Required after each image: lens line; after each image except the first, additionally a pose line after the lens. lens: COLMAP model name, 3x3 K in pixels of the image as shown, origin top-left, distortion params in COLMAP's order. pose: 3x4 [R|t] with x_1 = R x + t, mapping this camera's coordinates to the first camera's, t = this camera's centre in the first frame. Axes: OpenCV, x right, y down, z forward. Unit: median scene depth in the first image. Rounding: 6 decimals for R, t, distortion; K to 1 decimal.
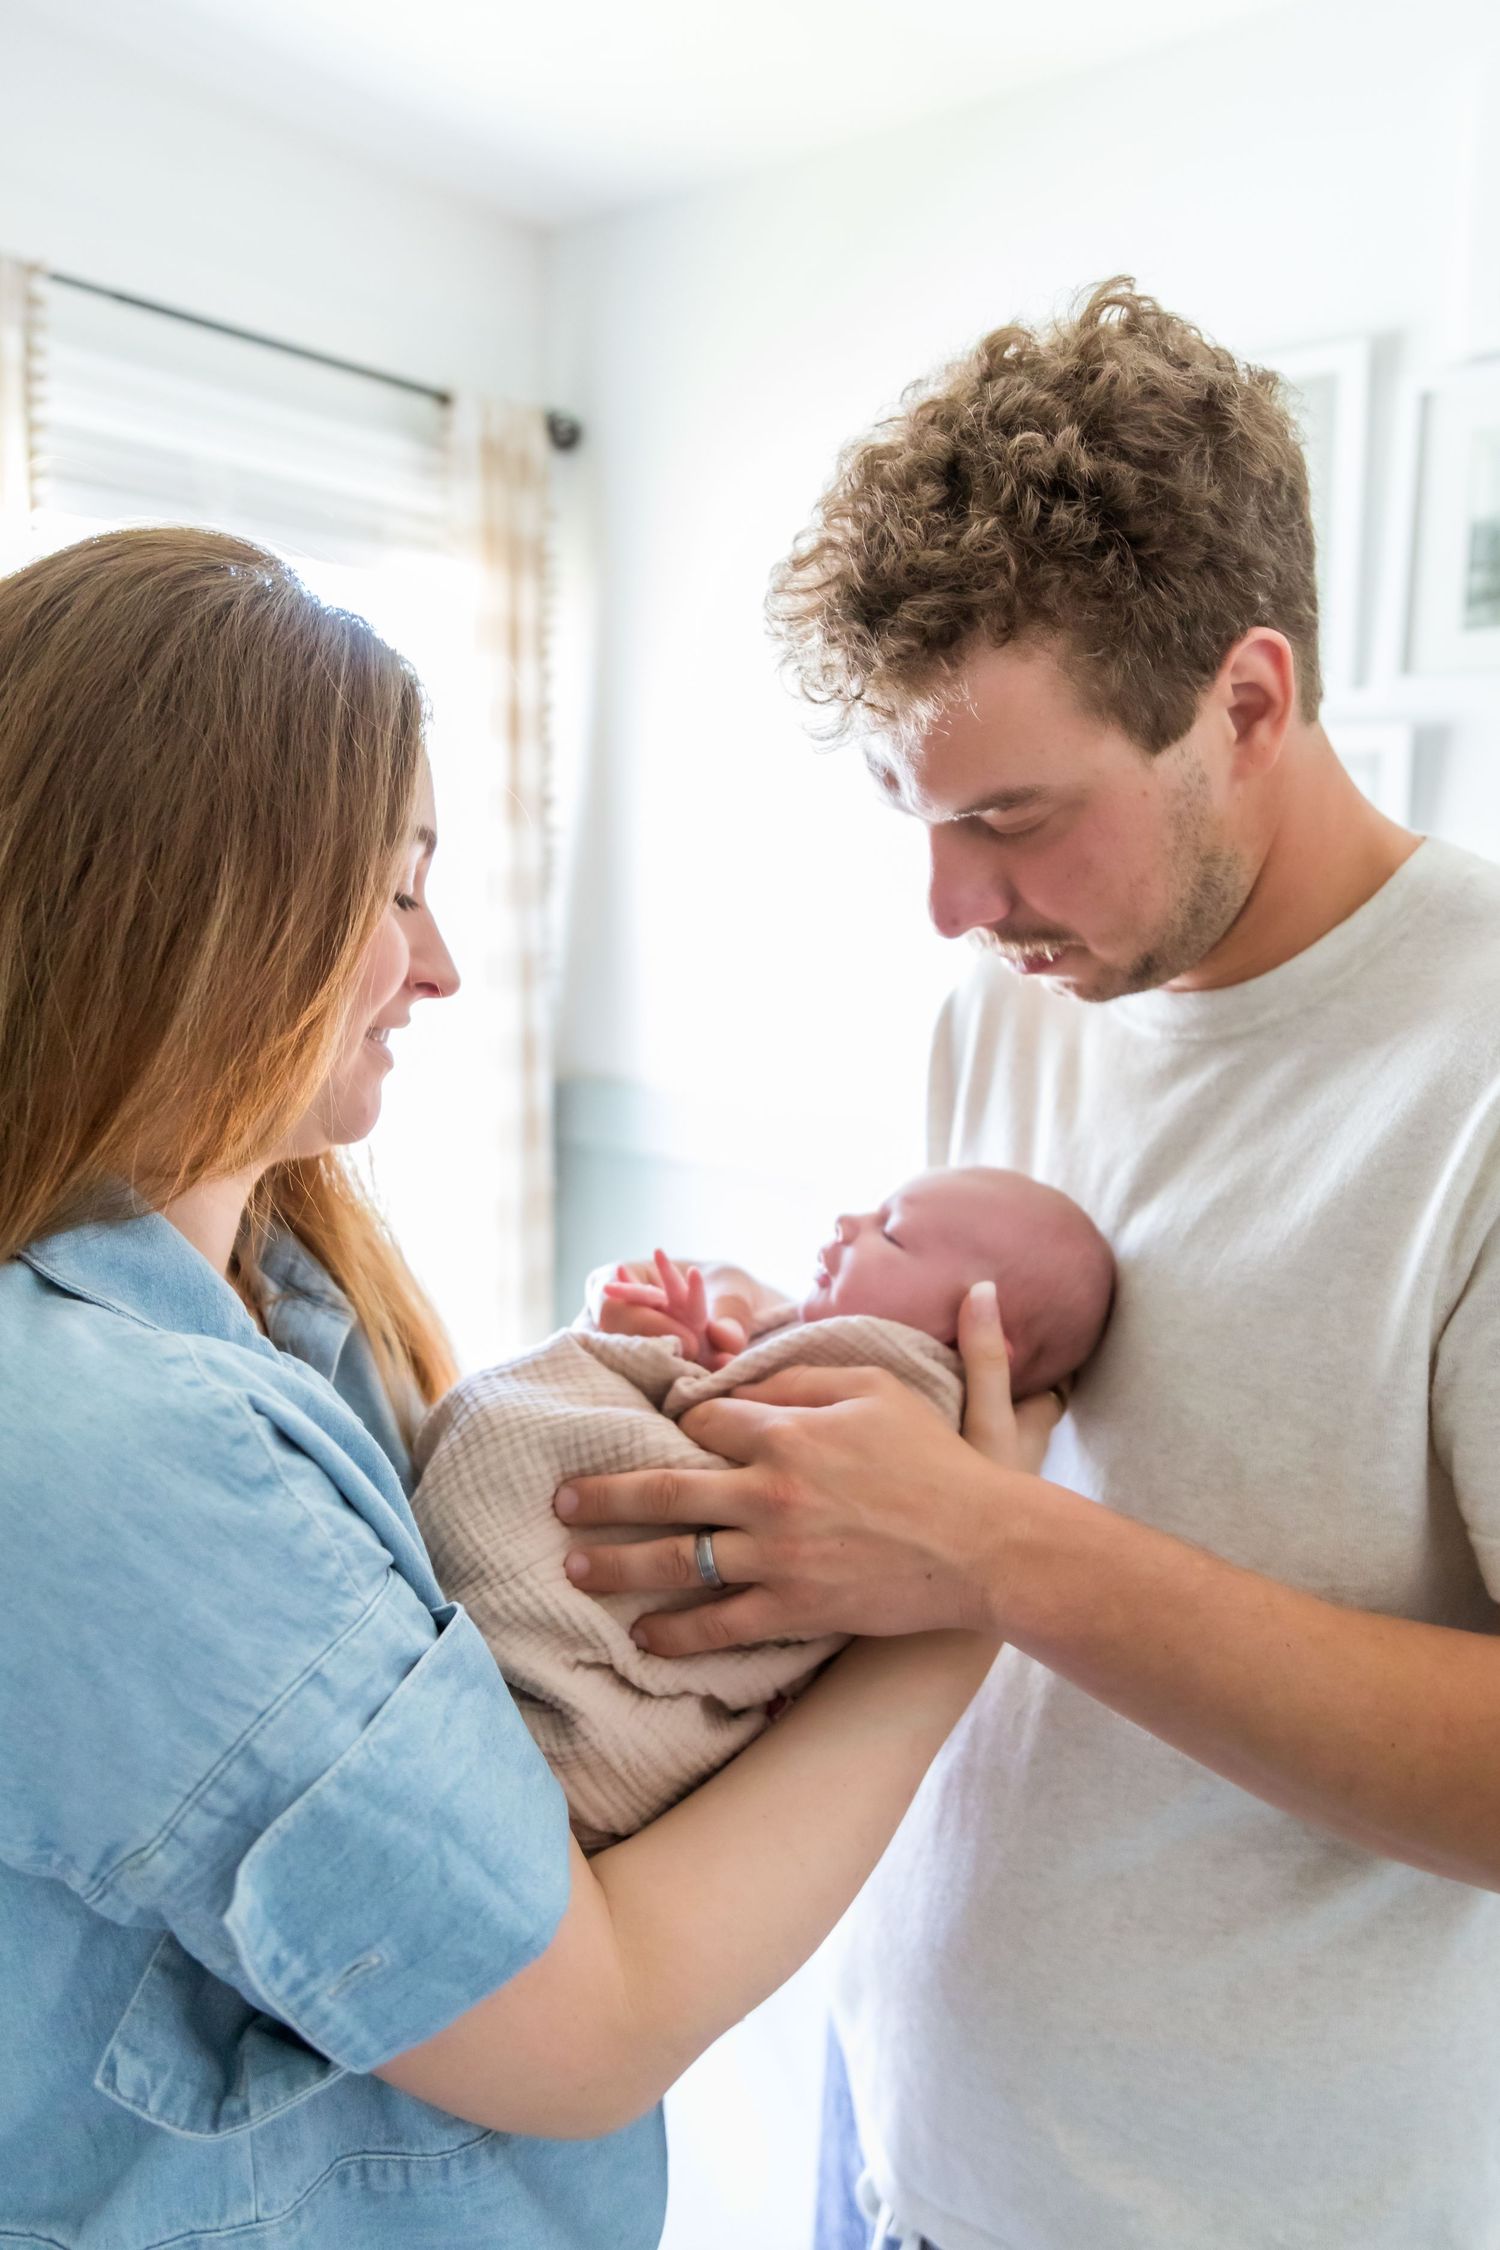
lens RADIAL K [[1744.4, 0, 750.0], [0, 1744.4, 1125.0], [0, 0, 1]] dist [0.000579, -0.002926]
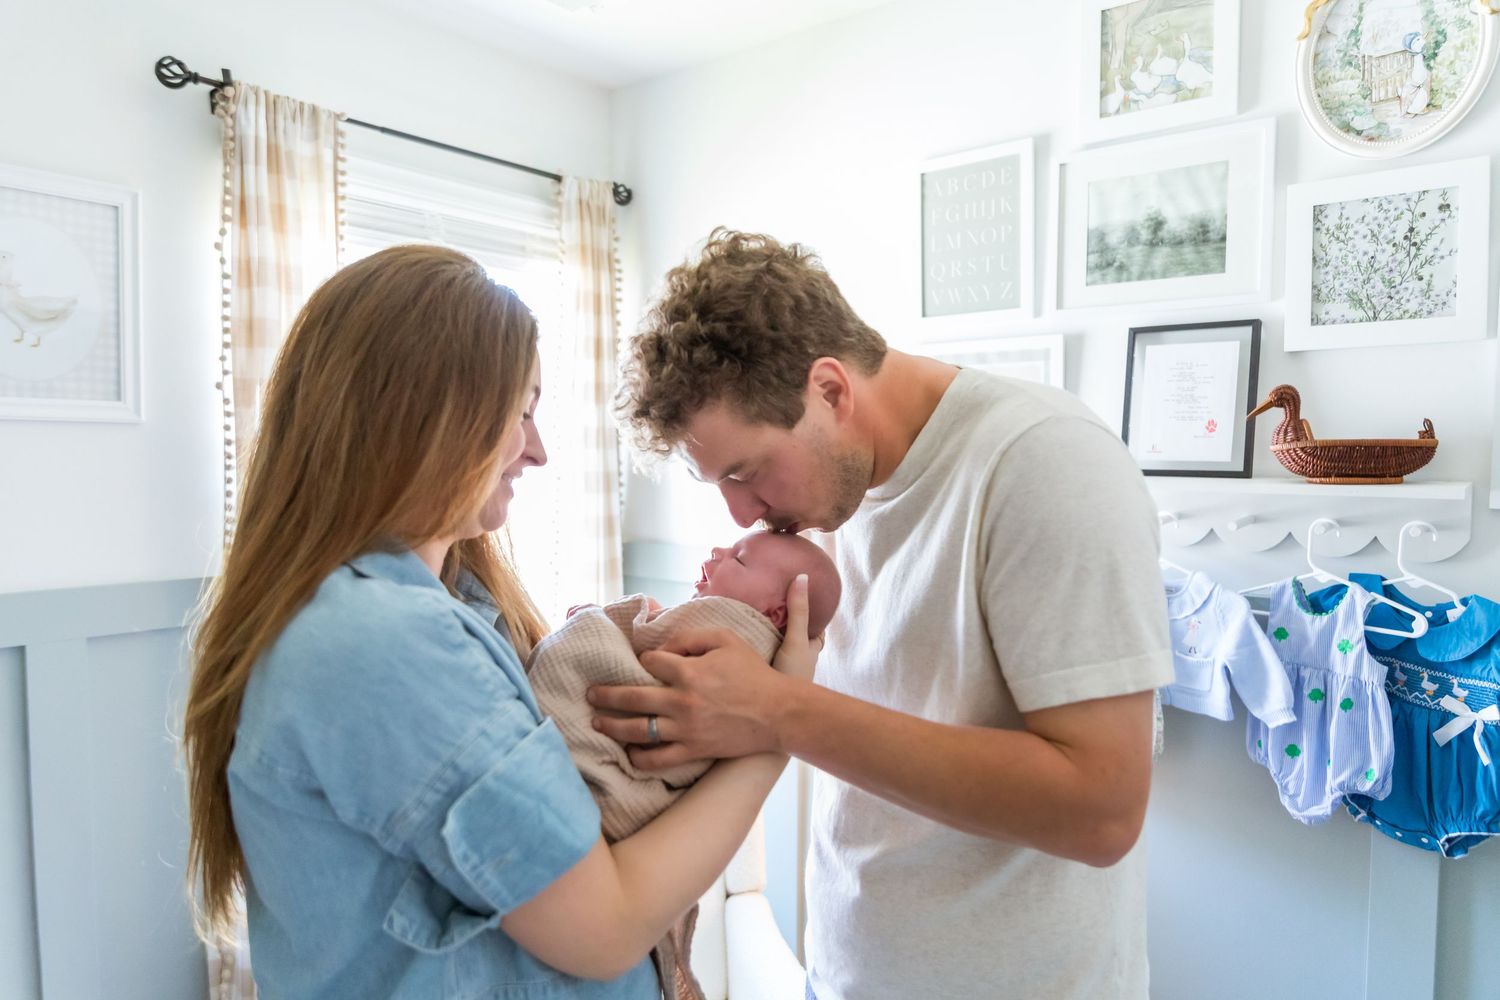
lens RADIAL K [[1025.0, 0, 750.0], [0, 1025.0, 500.0], [0, 0, 1]] dist [-0.005078, -0.022851]
pose [[0.999765, -0.020384, 0.007350, 0.091681], [0.020933, 0.996201, -0.084529, 0.126292], [-0.005599, 0.084663, 0.996394, -0.343511]]
